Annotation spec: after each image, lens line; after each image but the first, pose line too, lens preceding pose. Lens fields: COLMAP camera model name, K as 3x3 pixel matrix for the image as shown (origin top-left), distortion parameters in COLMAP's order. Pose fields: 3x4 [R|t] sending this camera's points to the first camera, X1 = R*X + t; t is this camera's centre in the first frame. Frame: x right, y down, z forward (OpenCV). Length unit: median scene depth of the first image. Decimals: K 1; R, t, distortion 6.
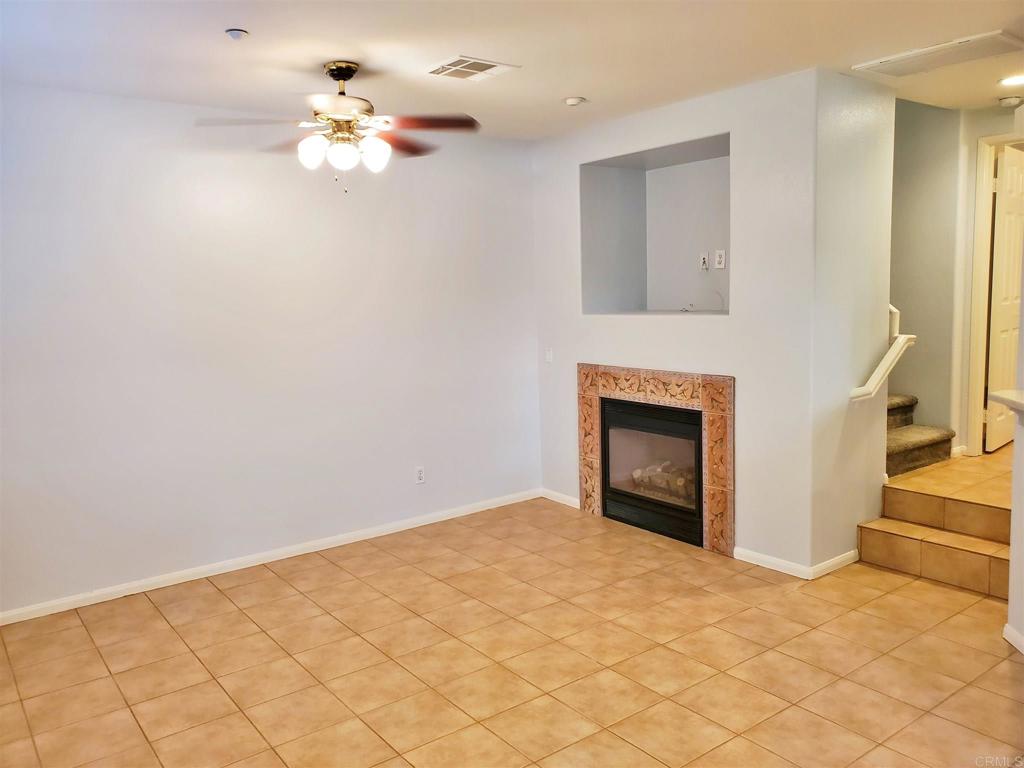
lens RADIAL K [[792.3, 0, 505.5], [0, 792.3, 378.4], [0, 0, 1]] dist [-0.002707, -0.010292]
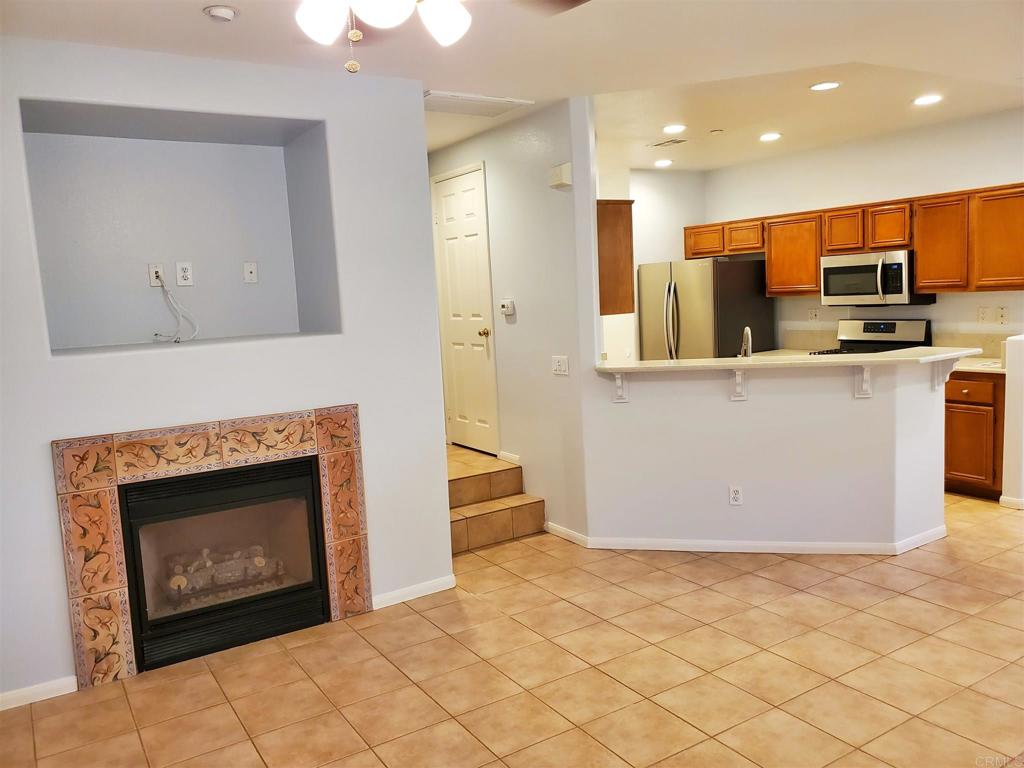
lens RADIAL K [[800.5, 0, 512.6], [0, 800.5, 372.3], [0, 0, 1]] dist [0.032503, 0.005394]
pose [[0.075762, -0.079684, 0.993937, -0.549571], [0.159883, 0.984875, 0.066771, -0.065008], [-0.984224, 0.153855, 0.087356, 0.718472]]
